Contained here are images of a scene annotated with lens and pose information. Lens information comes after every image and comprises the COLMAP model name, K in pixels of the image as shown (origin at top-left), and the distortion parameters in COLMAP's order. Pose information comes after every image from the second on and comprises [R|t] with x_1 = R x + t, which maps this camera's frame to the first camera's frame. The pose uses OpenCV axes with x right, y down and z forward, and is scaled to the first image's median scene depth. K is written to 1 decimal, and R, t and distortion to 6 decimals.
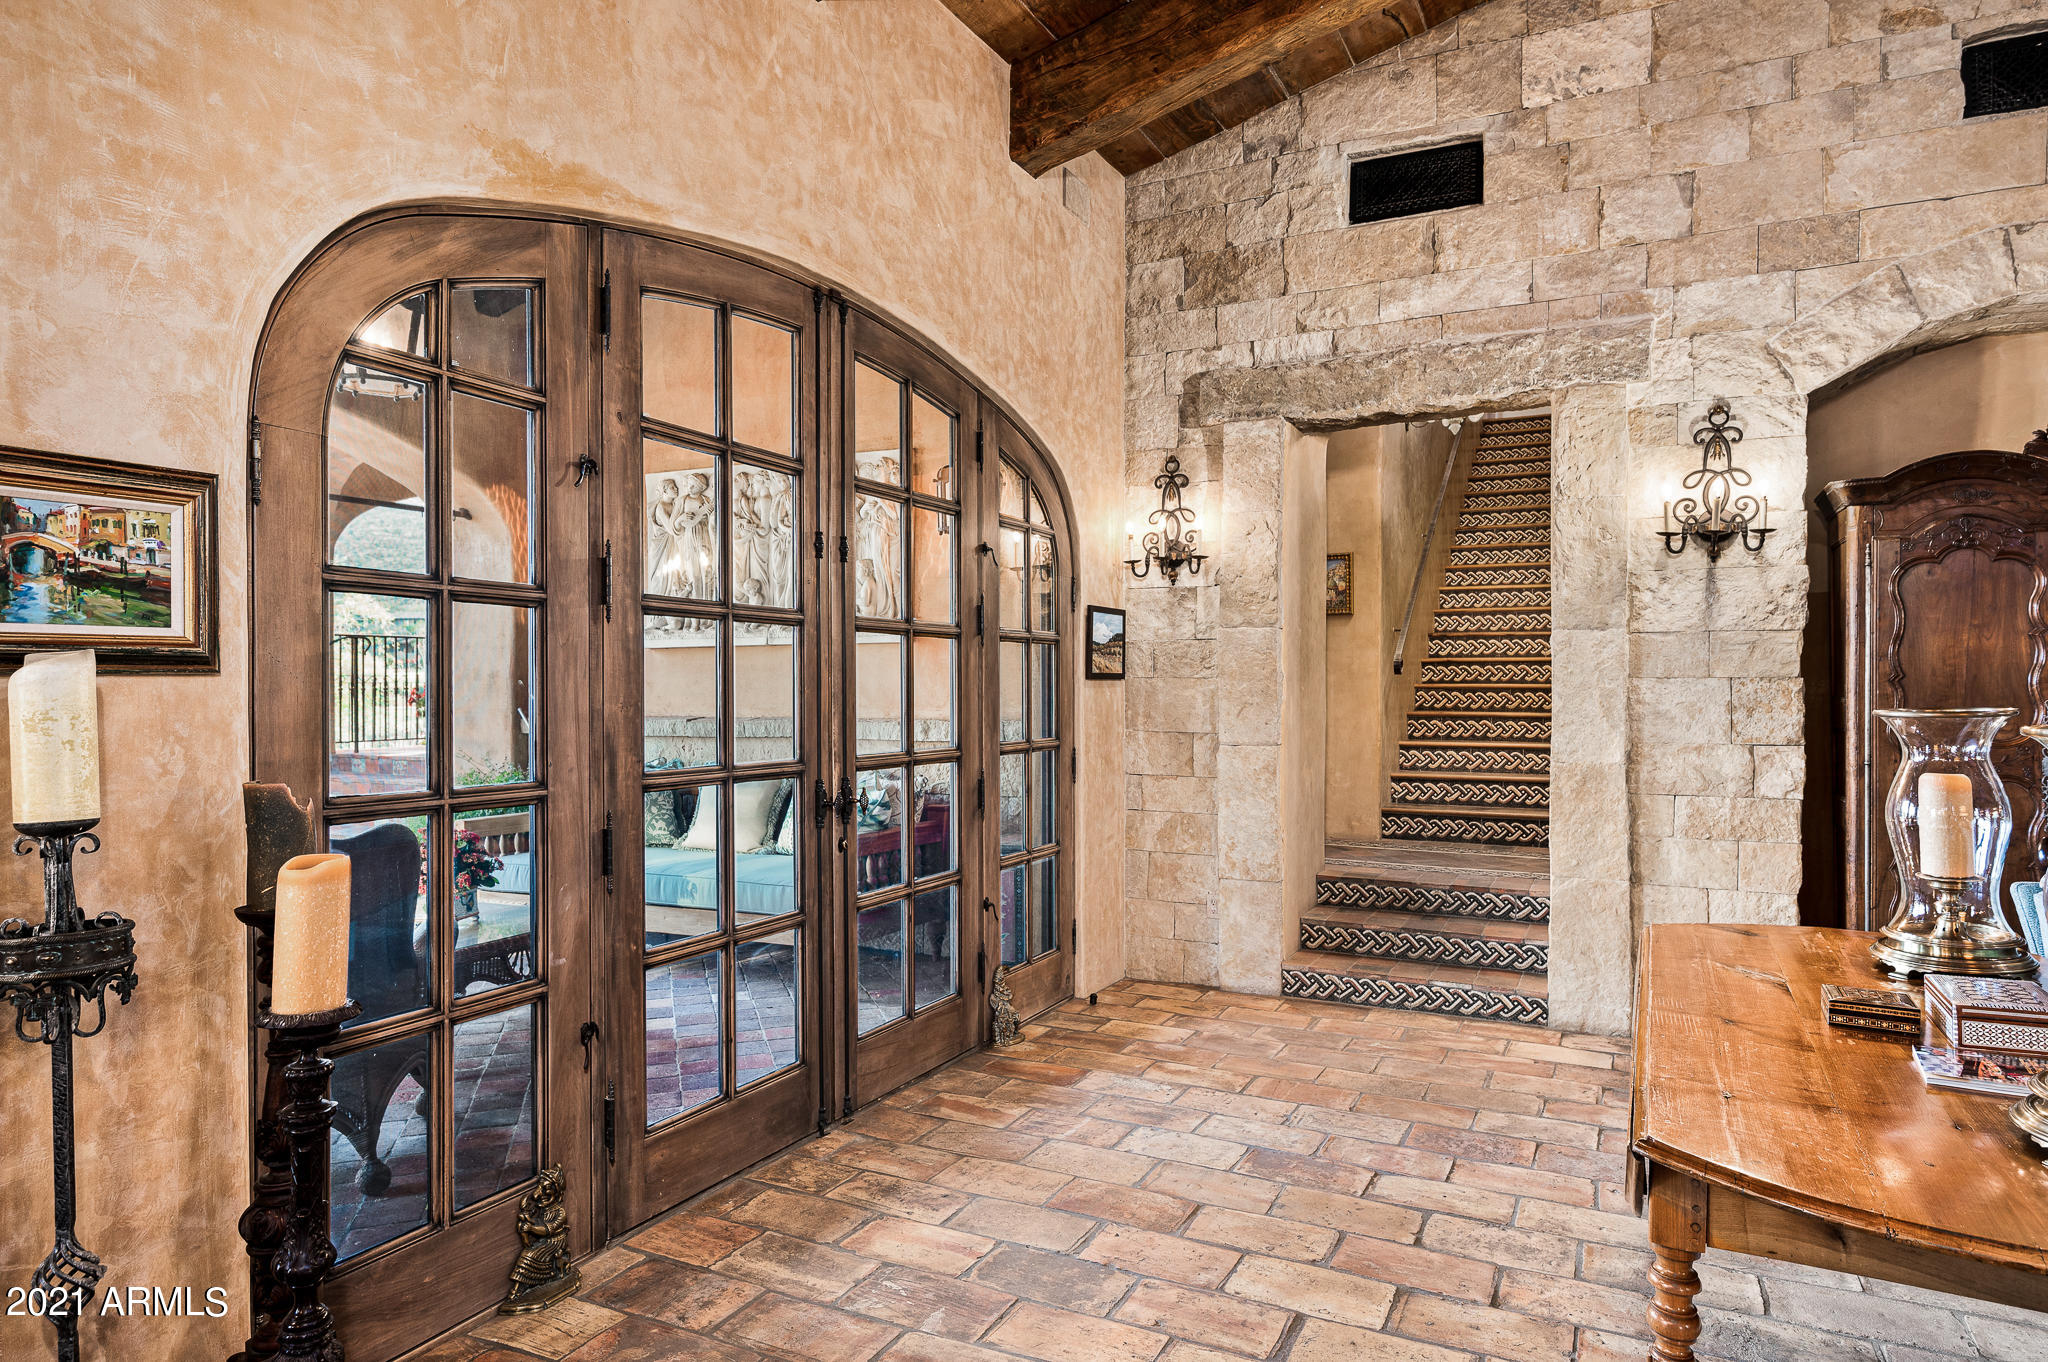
lens RADIAL K [[1195.6, 0, 1032.2], [0, 1195.6, 690.1], [0, 0, 1]] dist [-0.001880, -0.000290]
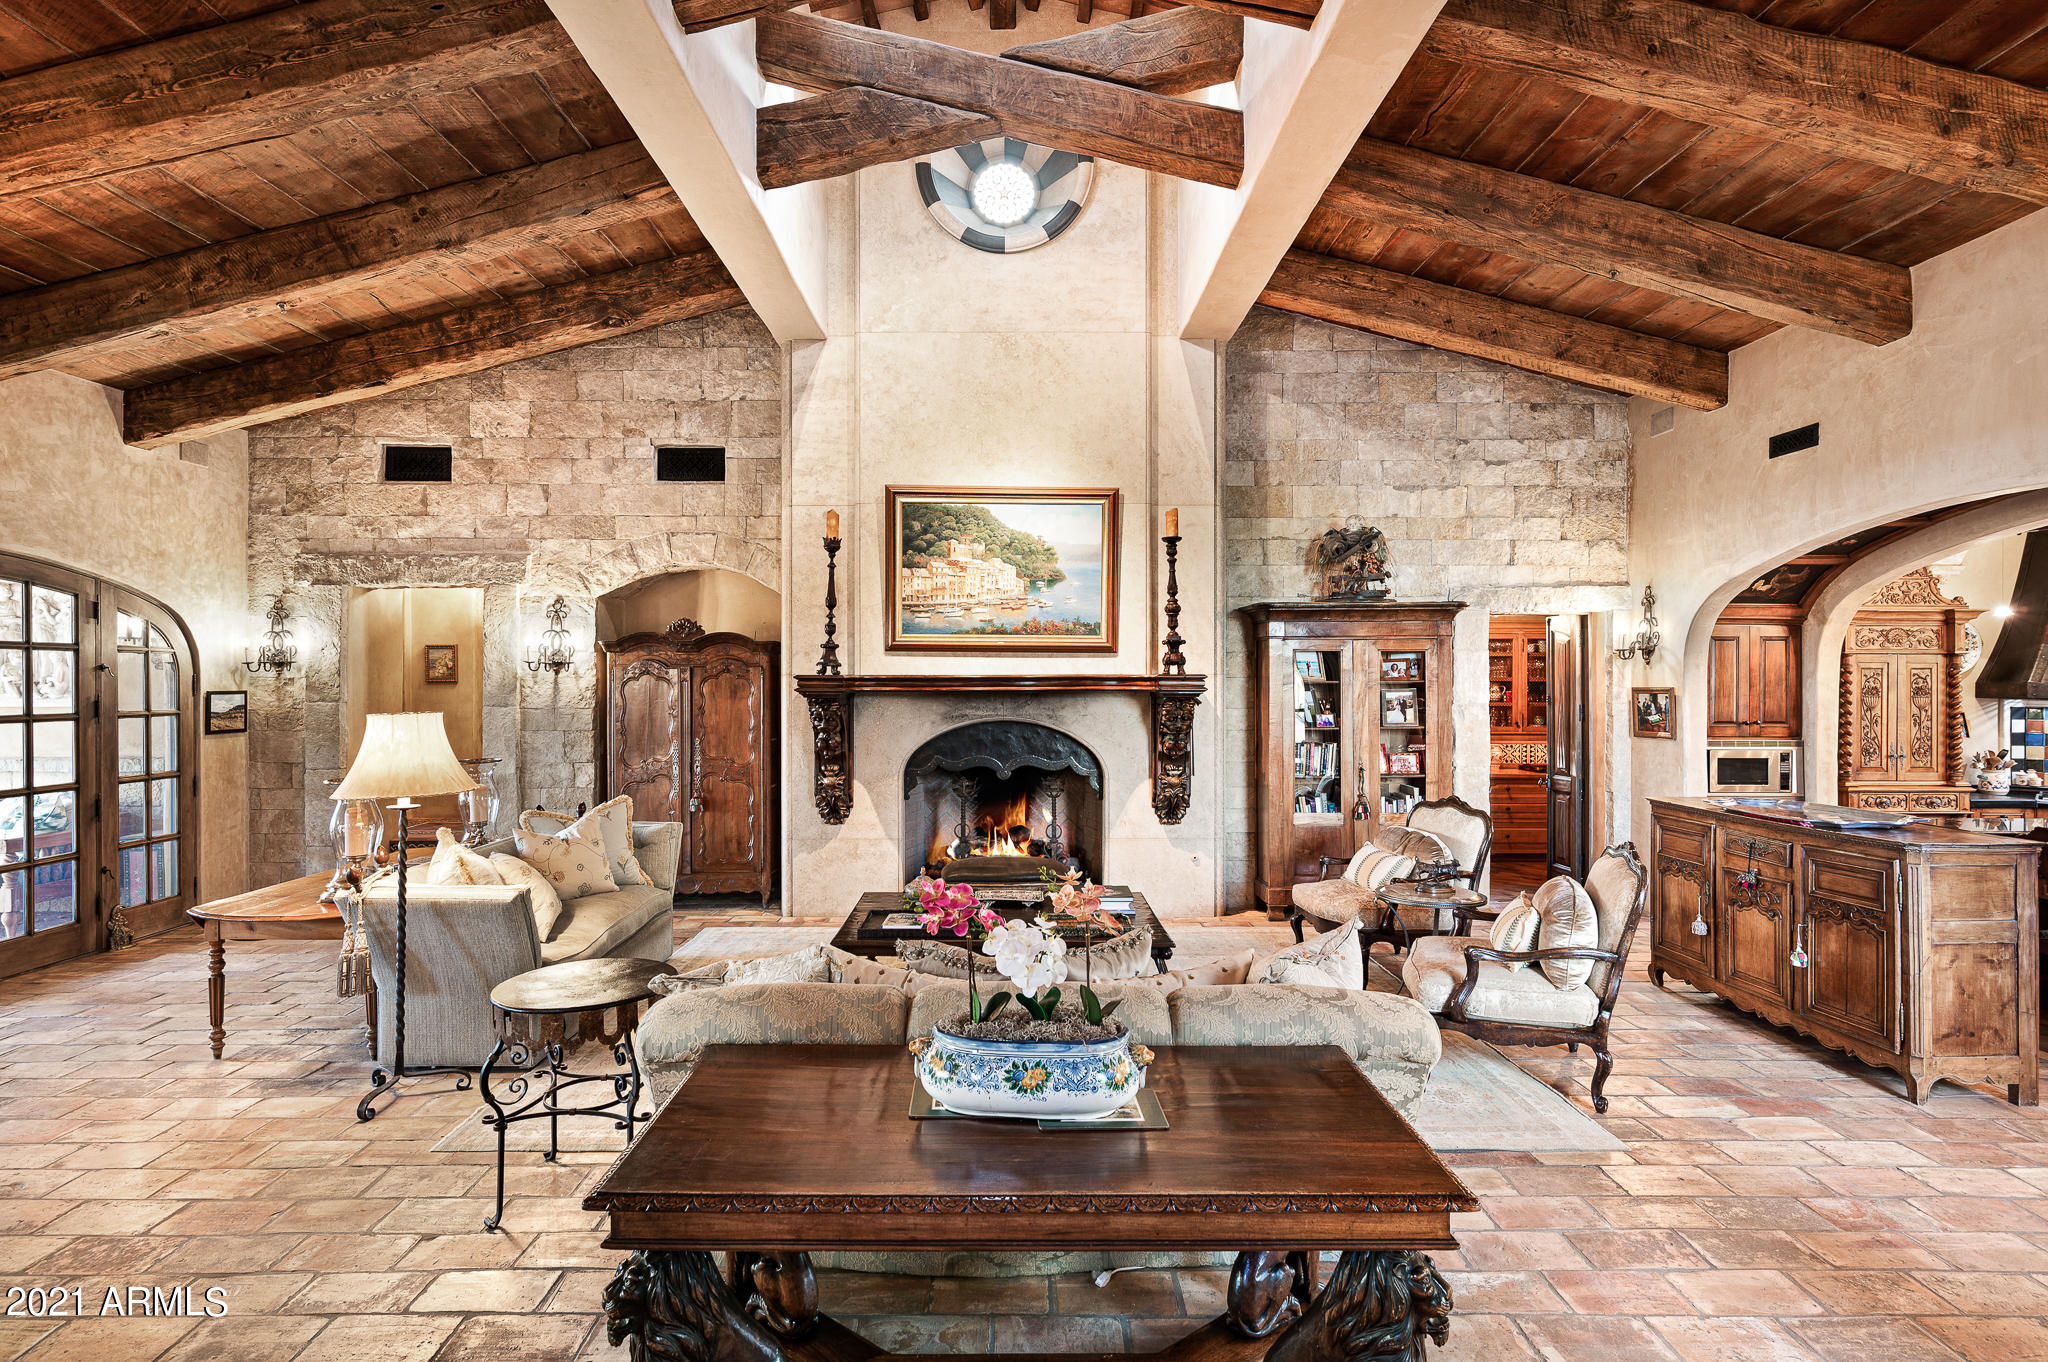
lens RADIAL K [[1034.9, 0, 1006.8], [0, 1034.9, 680.2], [0, 0, 1]] dist [-0.000362, 0.000816]
pose [[0.888305, -0.002269, 0.459249, 0.411013], [0.004228, 0.999986, -0.003238, -0.082941], [-0.459235, 0.004818, 0.888302, -0.890646]]
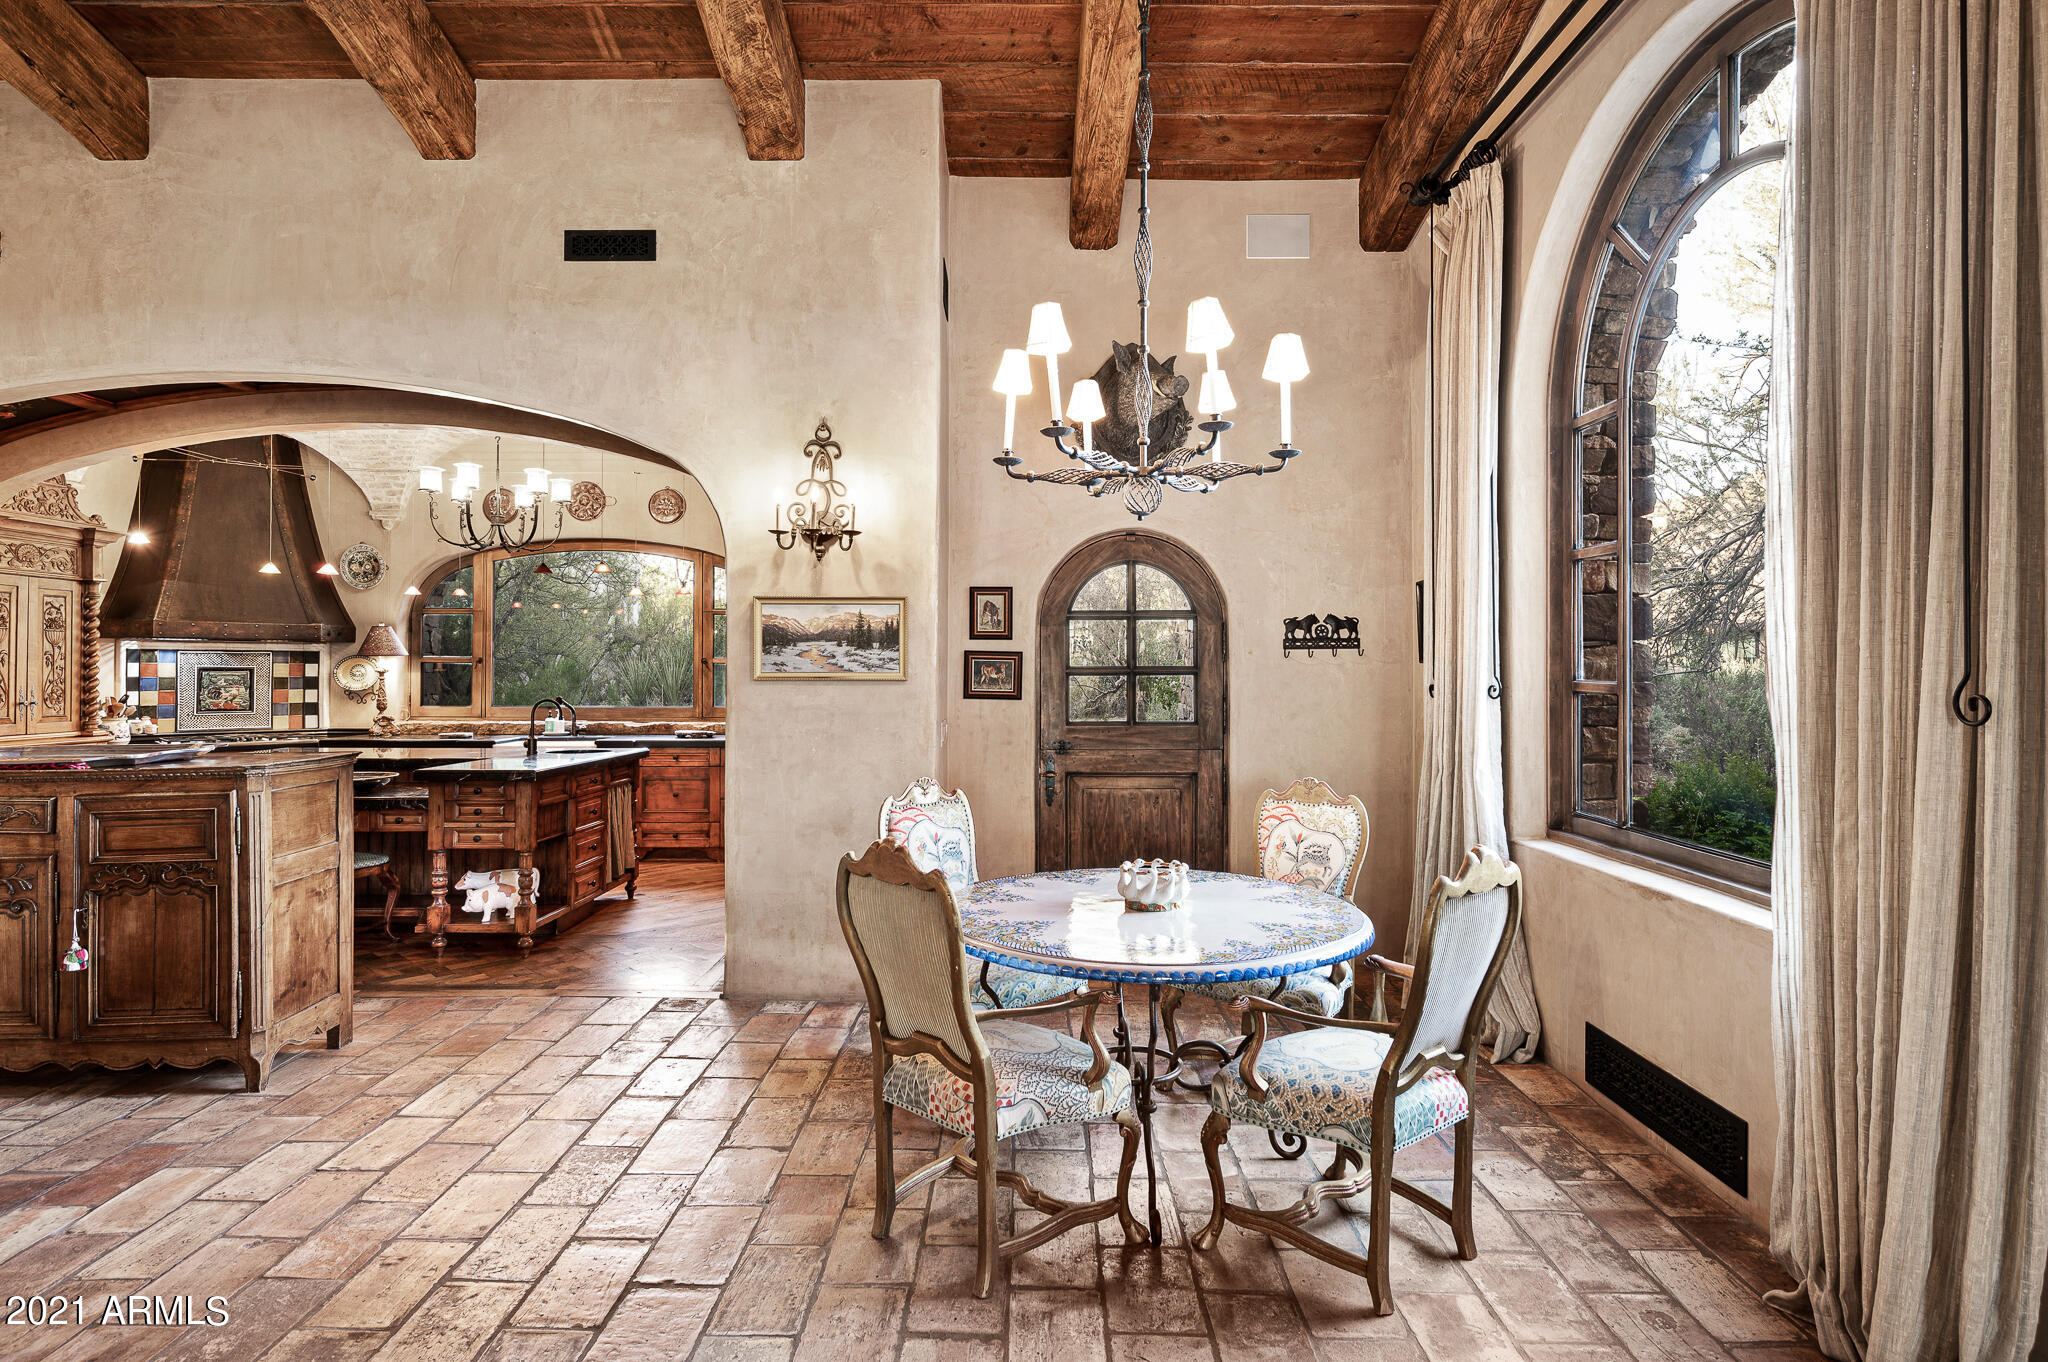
lens RADIAL K [[1077.2, 0, 1024.2], [0, 1077.2, 658.6], [0, 0, 1]] dist [-0.001289, 0.000448]
pose [[-0.462278, 0.006375, 0.886712, 0.611206], [0.003229, 0.999980, -0.005506, -0.010111], [-0.886729, 0.000318, -0.462290, -0.584364]]
